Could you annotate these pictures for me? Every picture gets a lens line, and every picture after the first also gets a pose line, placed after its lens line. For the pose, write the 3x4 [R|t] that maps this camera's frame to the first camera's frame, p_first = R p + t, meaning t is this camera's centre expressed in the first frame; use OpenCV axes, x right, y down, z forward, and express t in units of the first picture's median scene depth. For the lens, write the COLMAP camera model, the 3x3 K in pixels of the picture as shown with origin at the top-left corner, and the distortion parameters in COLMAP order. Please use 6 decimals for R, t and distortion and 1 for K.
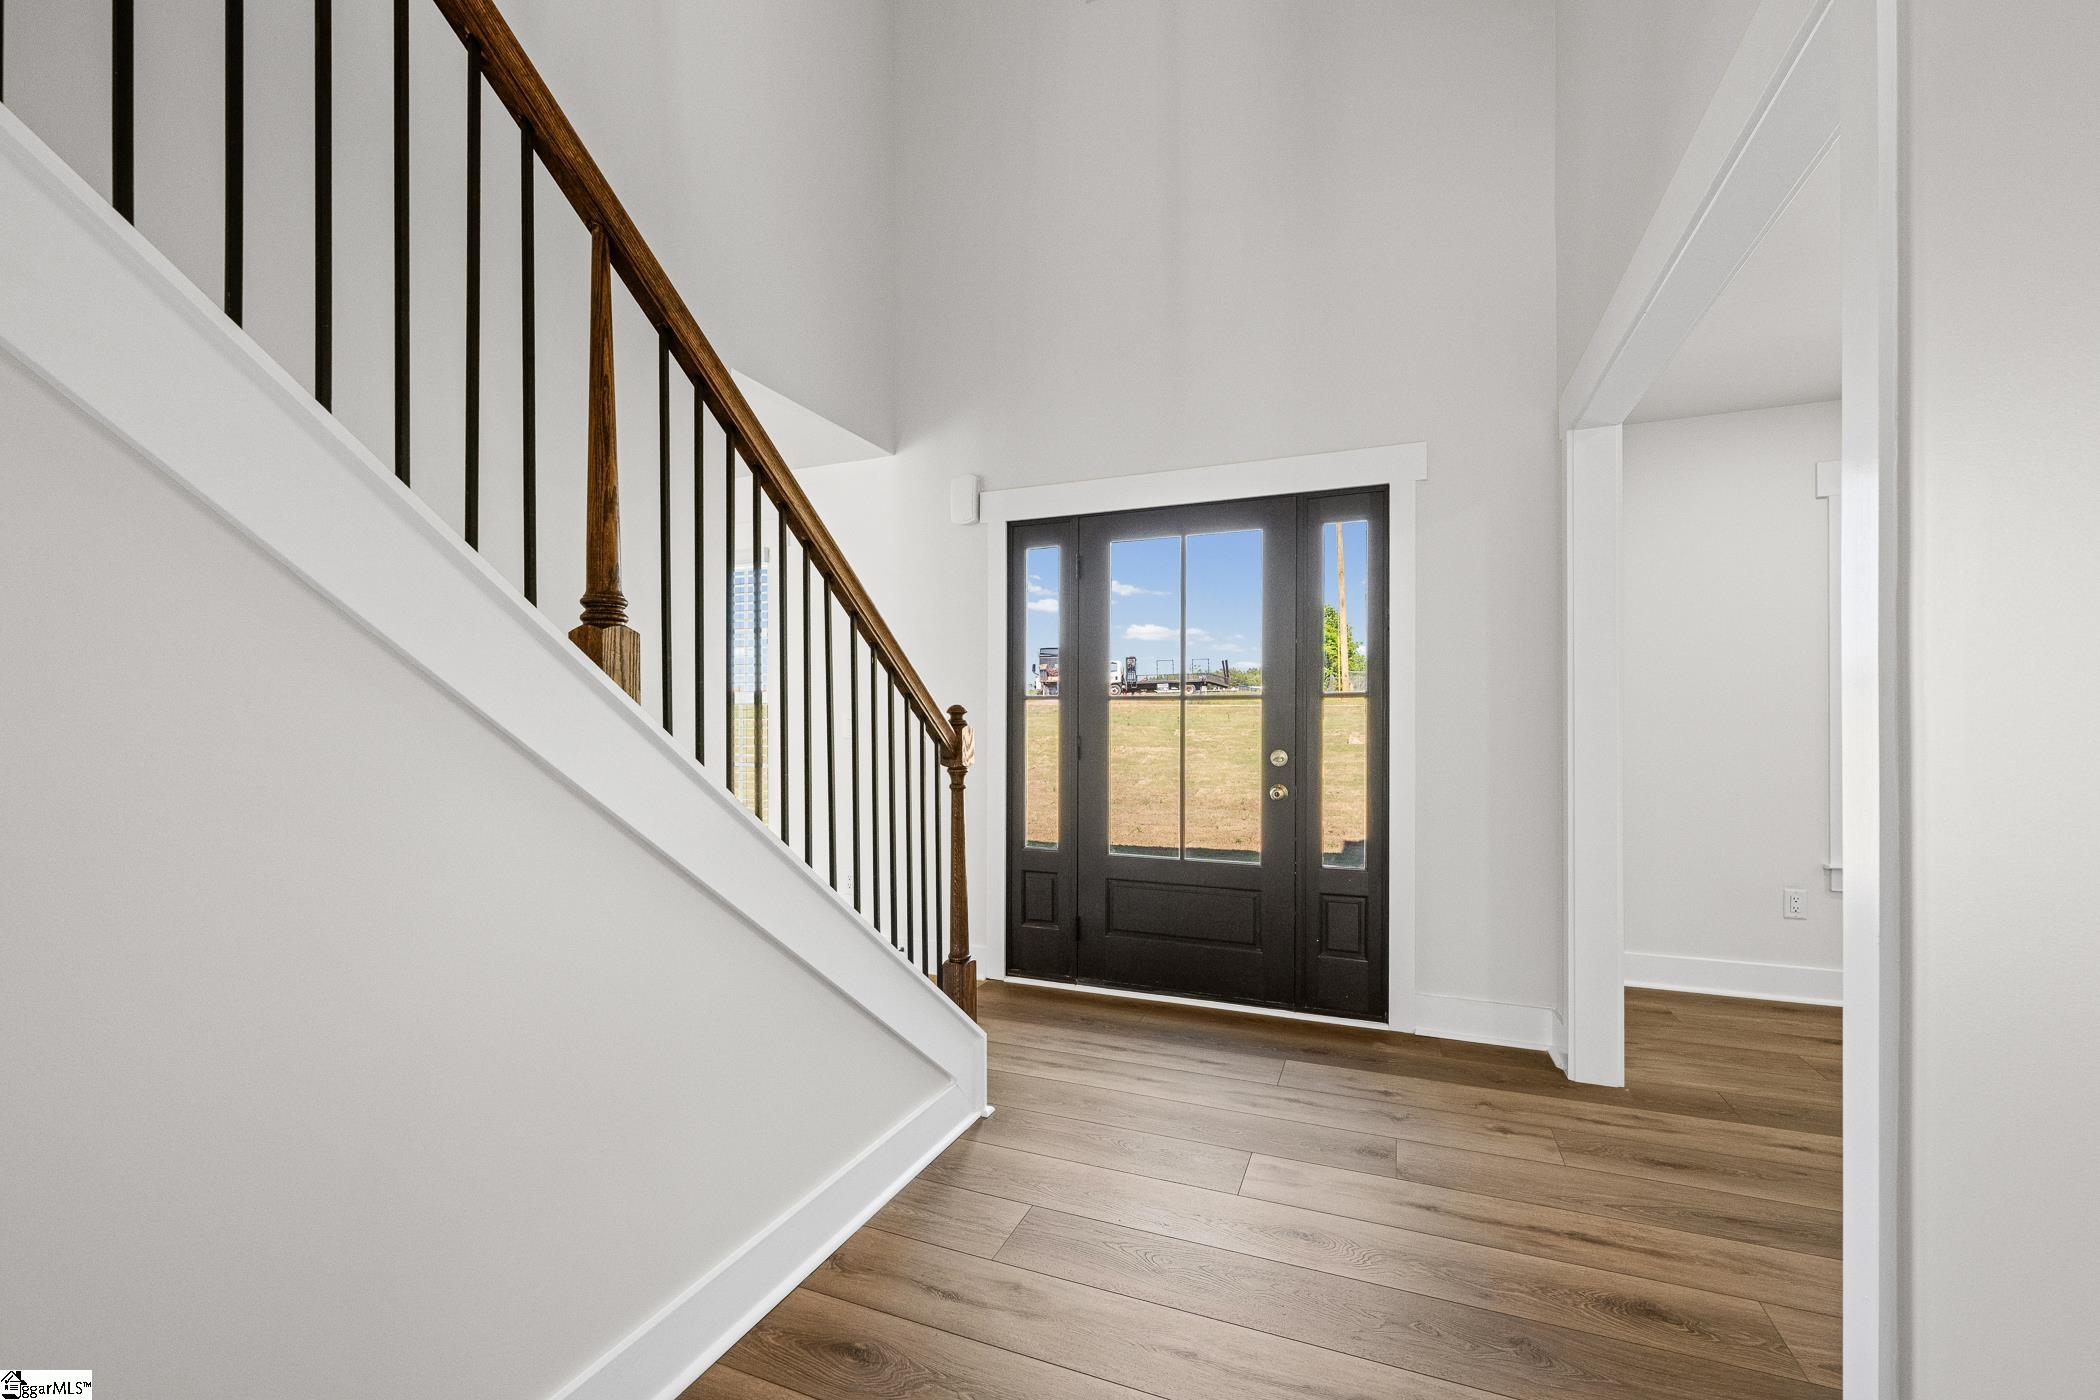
lens RADIAL K [[841.2, 0, 1036.8], [0, 841.2, 718.6], [0, 0, 1]] dist [-0.003331, 0.001109]
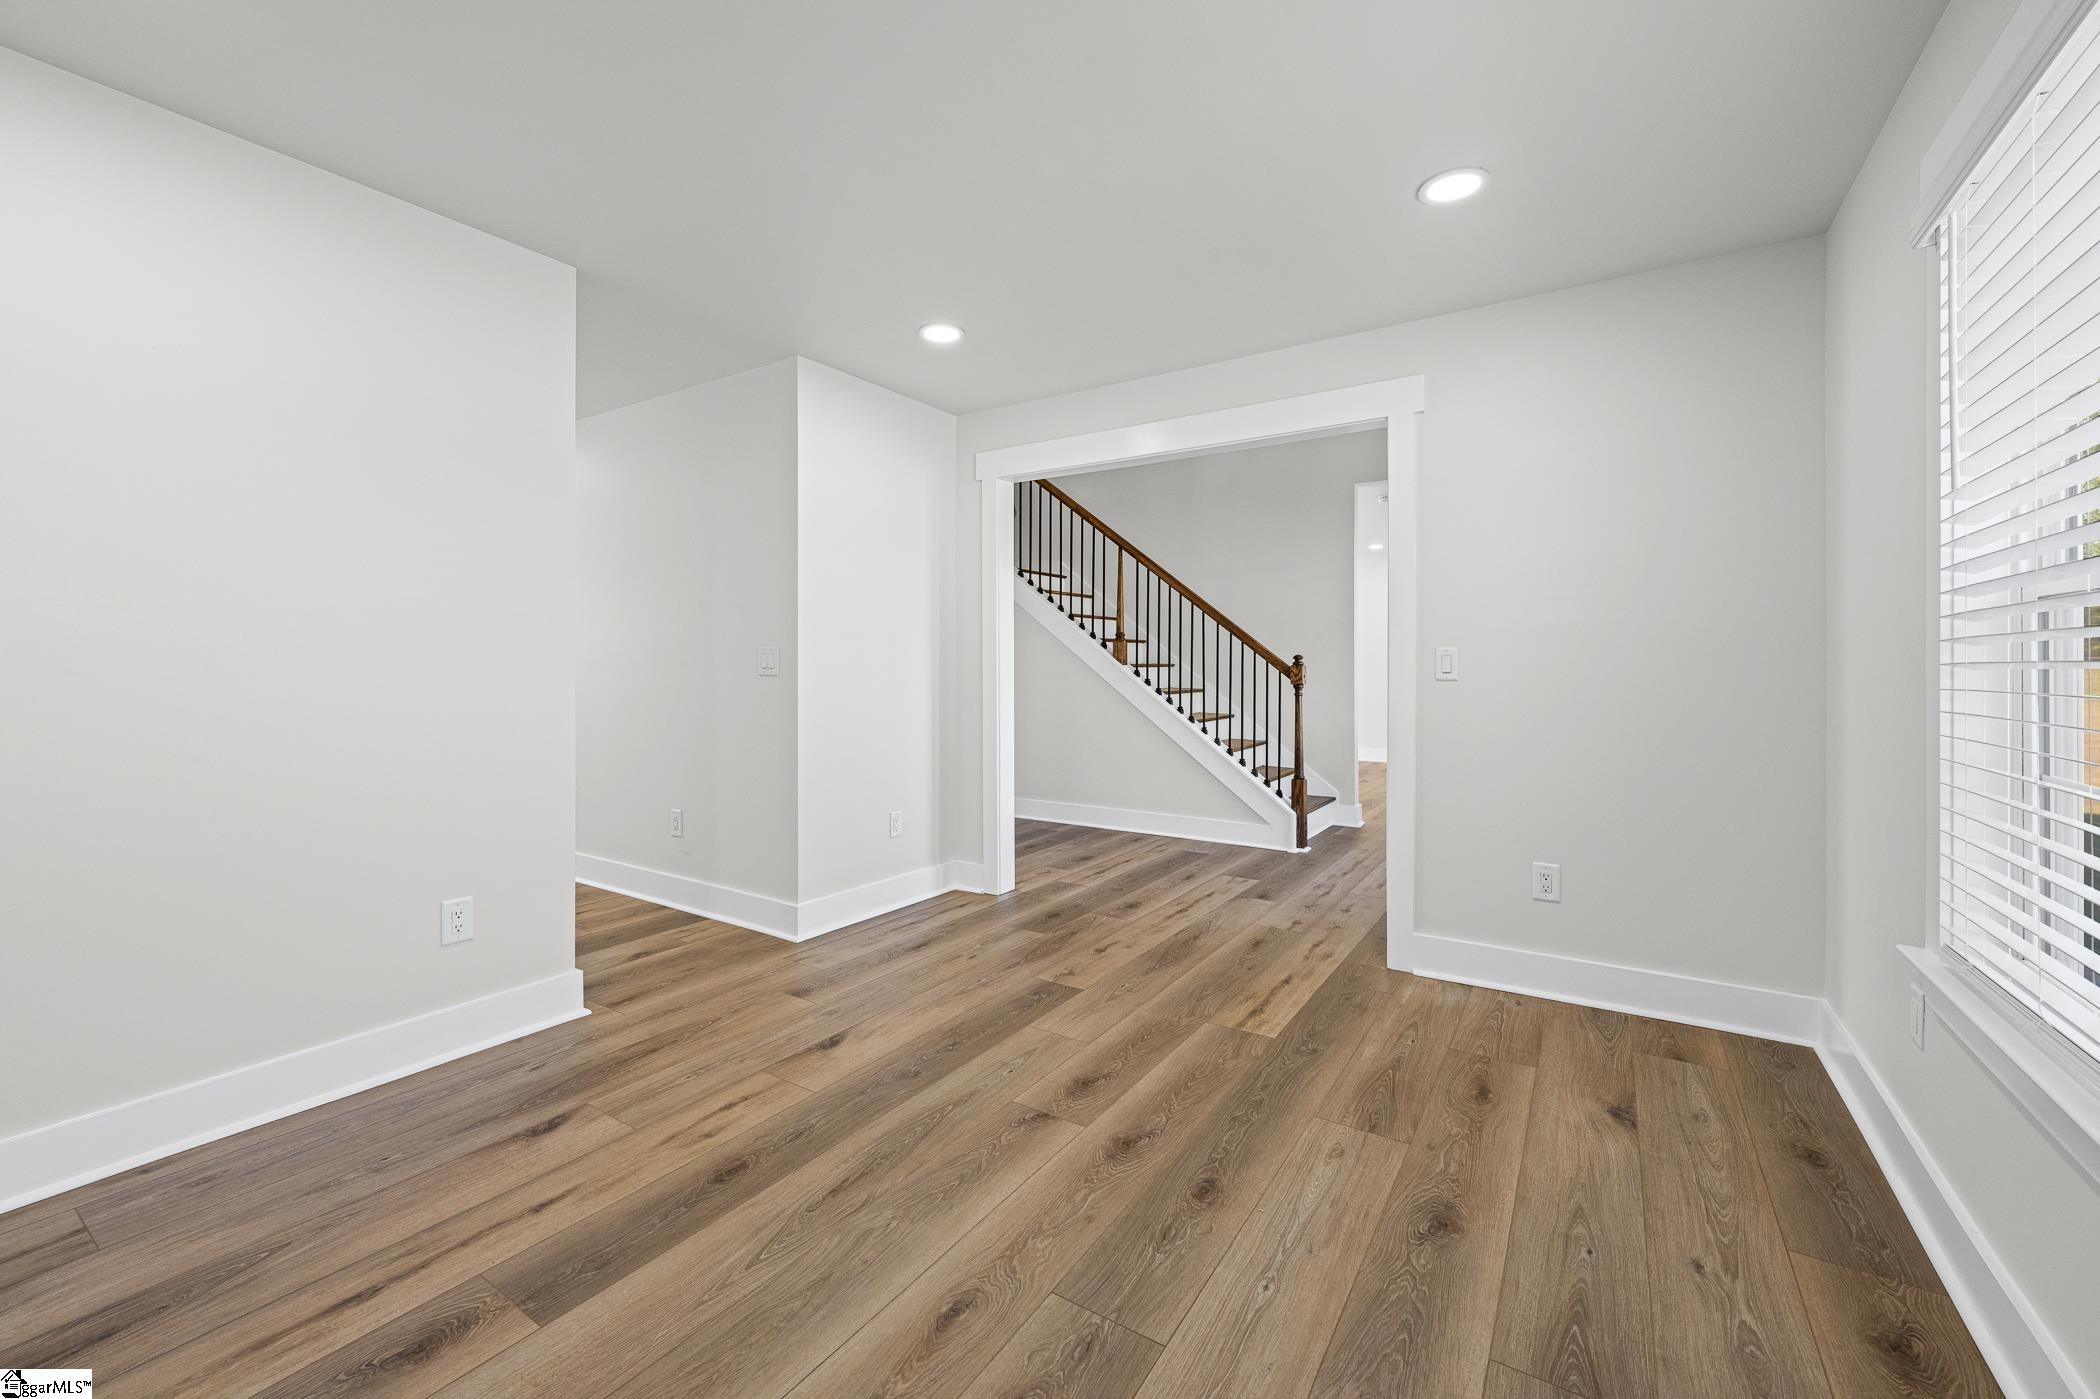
lens RADIAL K [[841.2, 0, 1047.5], [0, 841.2, 681.6], [0, 0, 1]] dist [-0.003331, 0.001109]
pose [[-0.173106, 0.018351, -0.984732, 1.959392], [0.002716, 0.999831, 0.018155, 0.009258], [0.984899, 0.000469, -0.173127, 0.735296]]
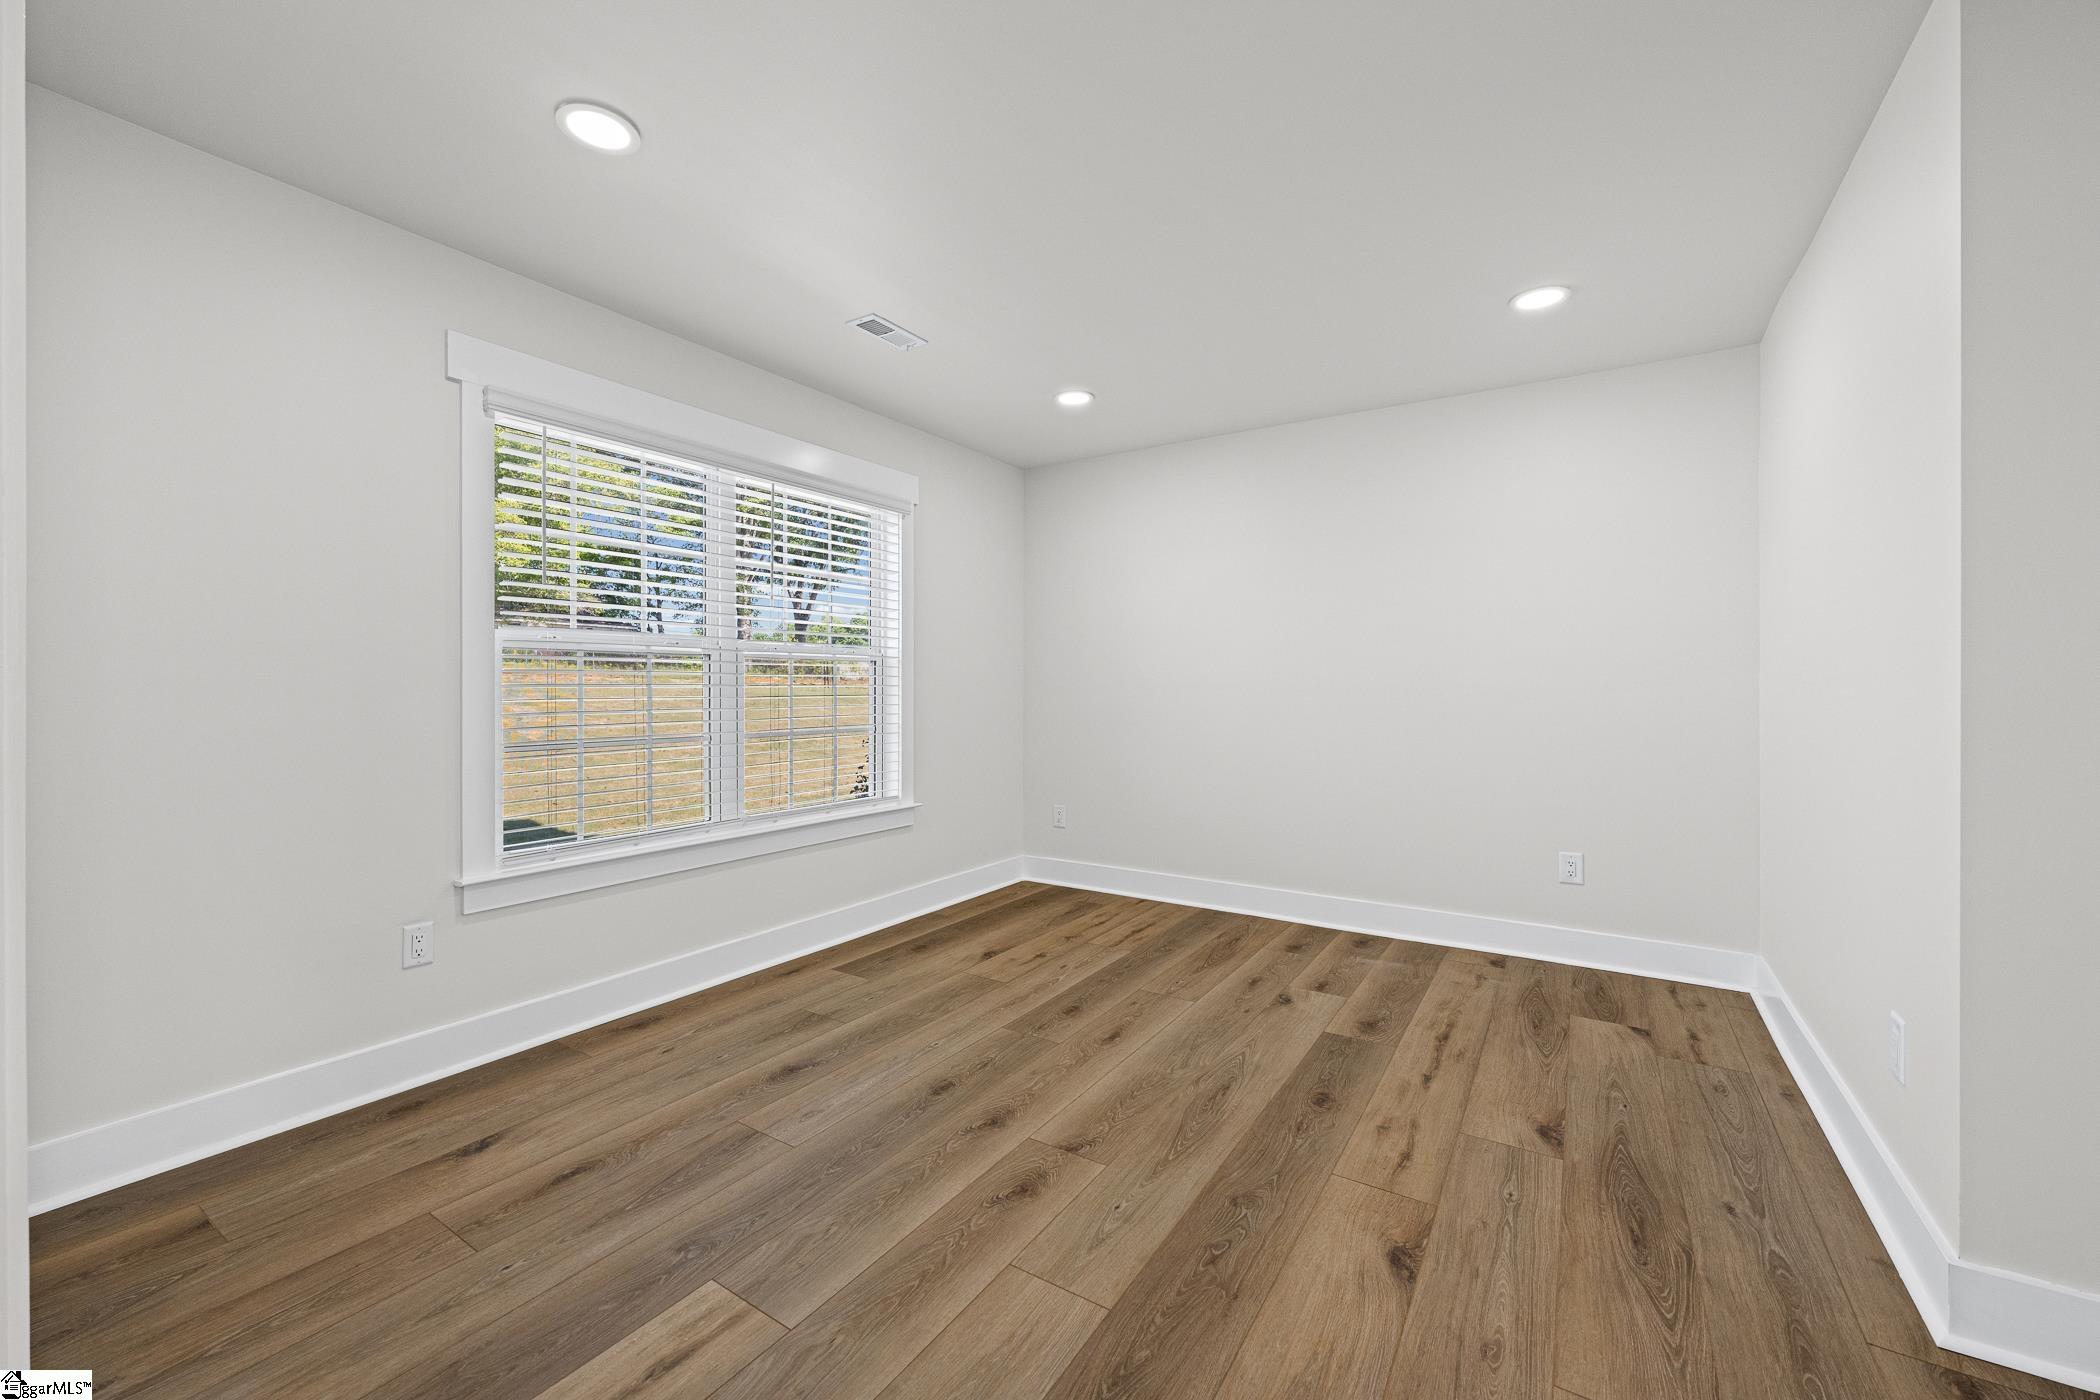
lens RADIAL K [[841.2, 0, 1046.4], [0, 841.2, 698.4], [0, 0, 1]] dist [-0.003331, 0.001109]
pose [[0.168754, -0.011919, 0.985586, 0.406277], [-0.005395, 0.999901, 0.013016, 0.009084], [-0.985643, -0.007513, 0.168673, 0.486295]]
